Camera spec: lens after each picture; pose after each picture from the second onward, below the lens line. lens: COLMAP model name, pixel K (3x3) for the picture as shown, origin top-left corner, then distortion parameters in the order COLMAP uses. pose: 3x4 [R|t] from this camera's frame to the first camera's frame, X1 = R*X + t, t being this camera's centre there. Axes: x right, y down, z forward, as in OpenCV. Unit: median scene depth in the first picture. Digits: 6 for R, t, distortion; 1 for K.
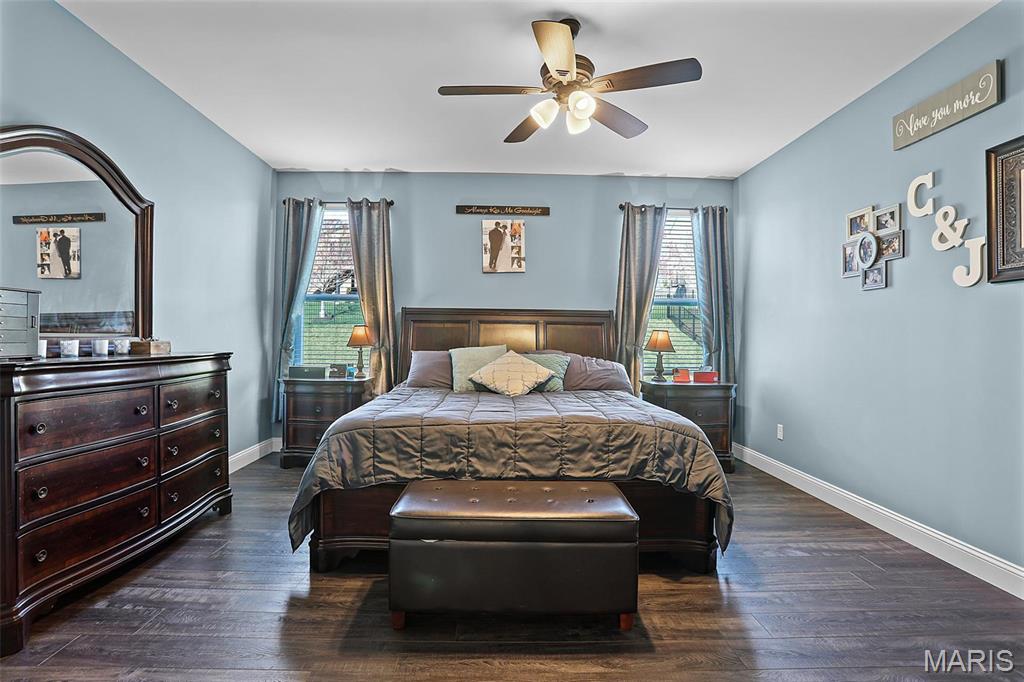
lens RADIAL K [[508.1, 0, 479.3], [0, 508.1, 342.6], [0, 0, 1]] dist [-0.058042, 0.018605]
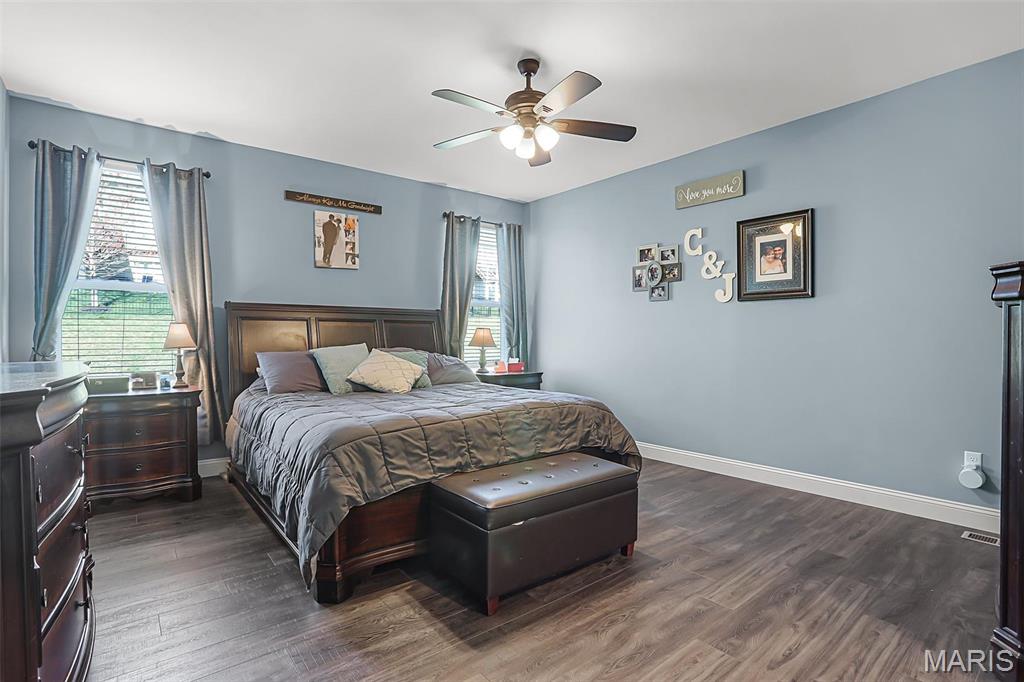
lens RADIAL K [[508.1, 0, 498.0], [0, 508.1, 345.9], [0, 0, 1]] dist [-0.058042, 0.018605]
pose [[0.788749, -0.022036, 0.614321, -0.479293], [0.013980, 0.999742, 0.017912, -0.006652], [-0.614557, -0.005540, 0.788853, 0.100524]]
